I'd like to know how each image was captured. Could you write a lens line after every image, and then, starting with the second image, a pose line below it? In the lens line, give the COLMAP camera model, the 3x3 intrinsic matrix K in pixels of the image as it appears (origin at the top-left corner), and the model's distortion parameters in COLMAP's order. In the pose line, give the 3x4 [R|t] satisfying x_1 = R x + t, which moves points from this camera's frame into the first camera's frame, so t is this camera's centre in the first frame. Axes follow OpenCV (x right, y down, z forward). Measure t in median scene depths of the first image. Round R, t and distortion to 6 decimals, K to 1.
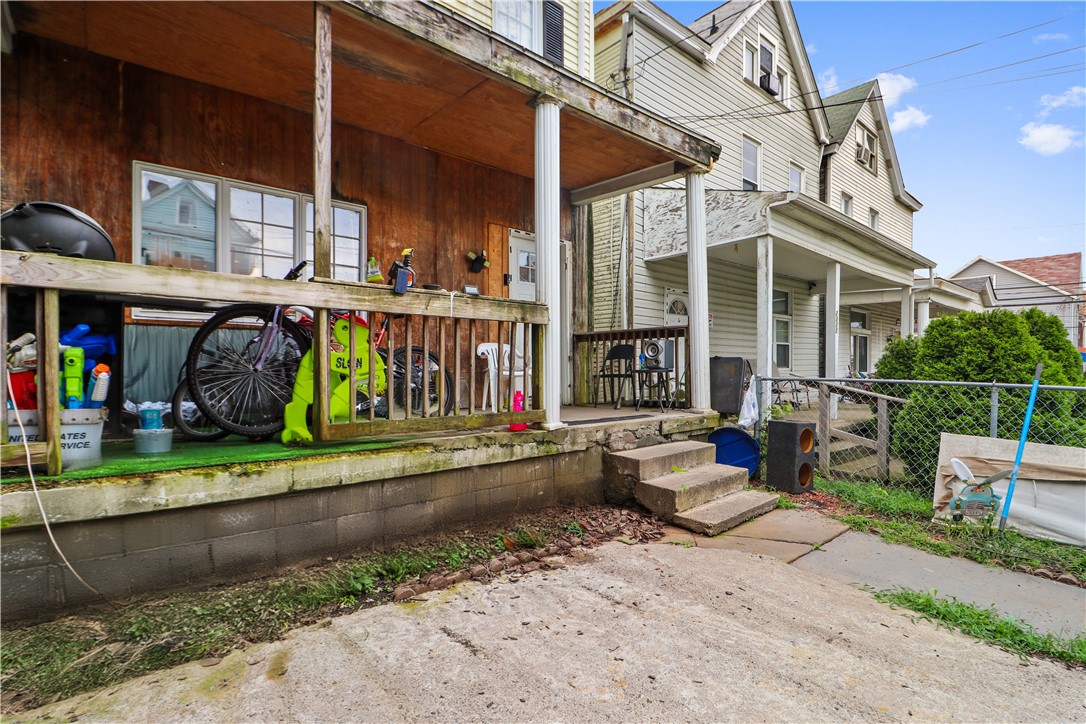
lens RADIAL K [[519.2, 0, 543.9], [0, 519.2, 370.5], [0, 0, 1]] dist [-0.000883, -0.014246]
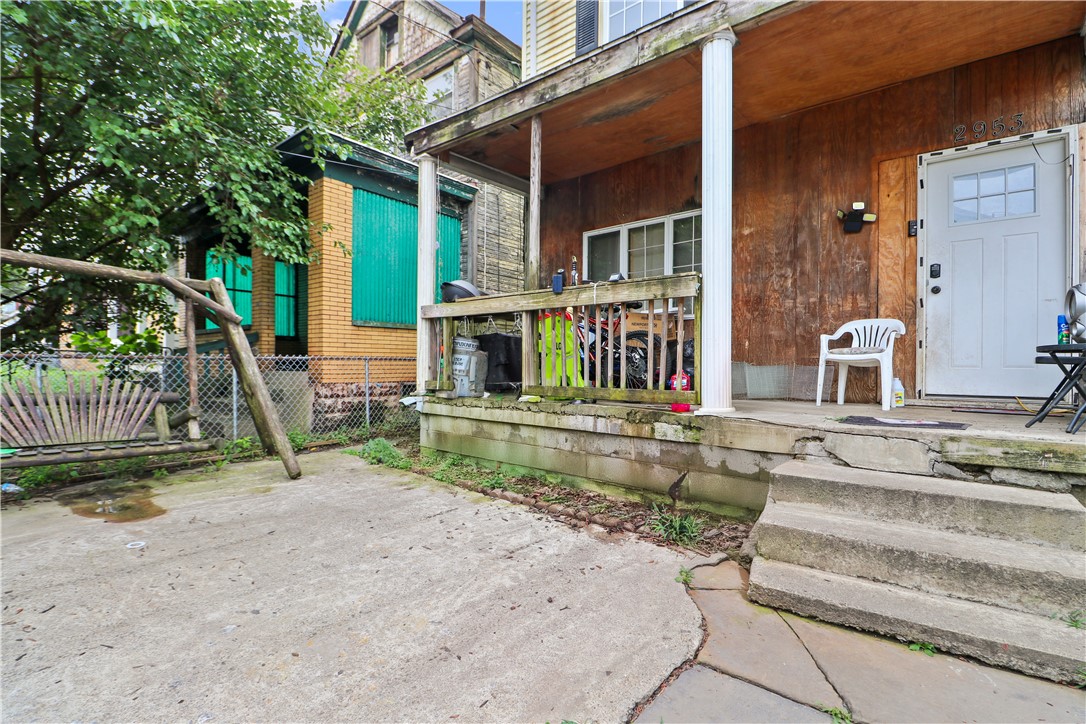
lens RADIAL K [[509.0, 0, 549.0], [0, 509.0, 367.6], [0, 0, 1]] dist [-0.001102, -0.013132]
pose [[0.166675, 0.002139, -0.986010, 0.922712], [-0.016058, 0.999871, -0.000545, 0.043438], [0.985881, 0.015924, 0.166687, 0.677181]]
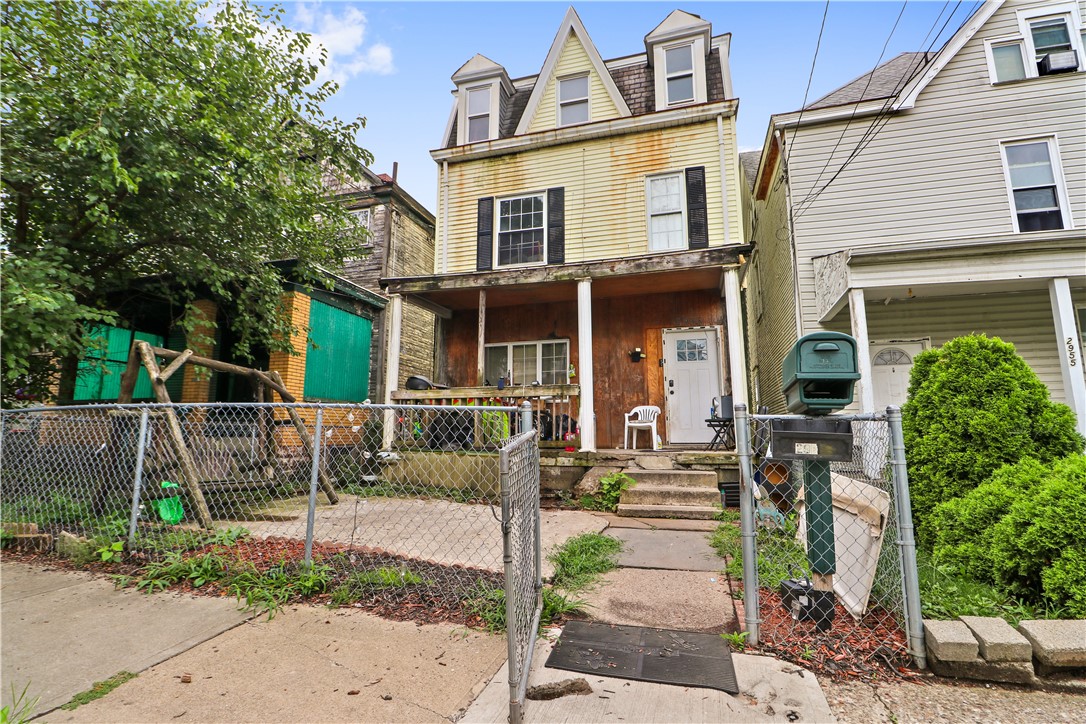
lens RADIAL K [[519.1, 0, 540.1], [0, 519.1, 347.3], [0, 0, 1]] dist [-0.000666, -0.000056]
pose [[0.532723, -0.149482, -0.832983, 1.725926], [-0.005176, 0.983683, -0.179836, 0.091135], [0.846274, 0.100114, 0.523257, -0.149306]]
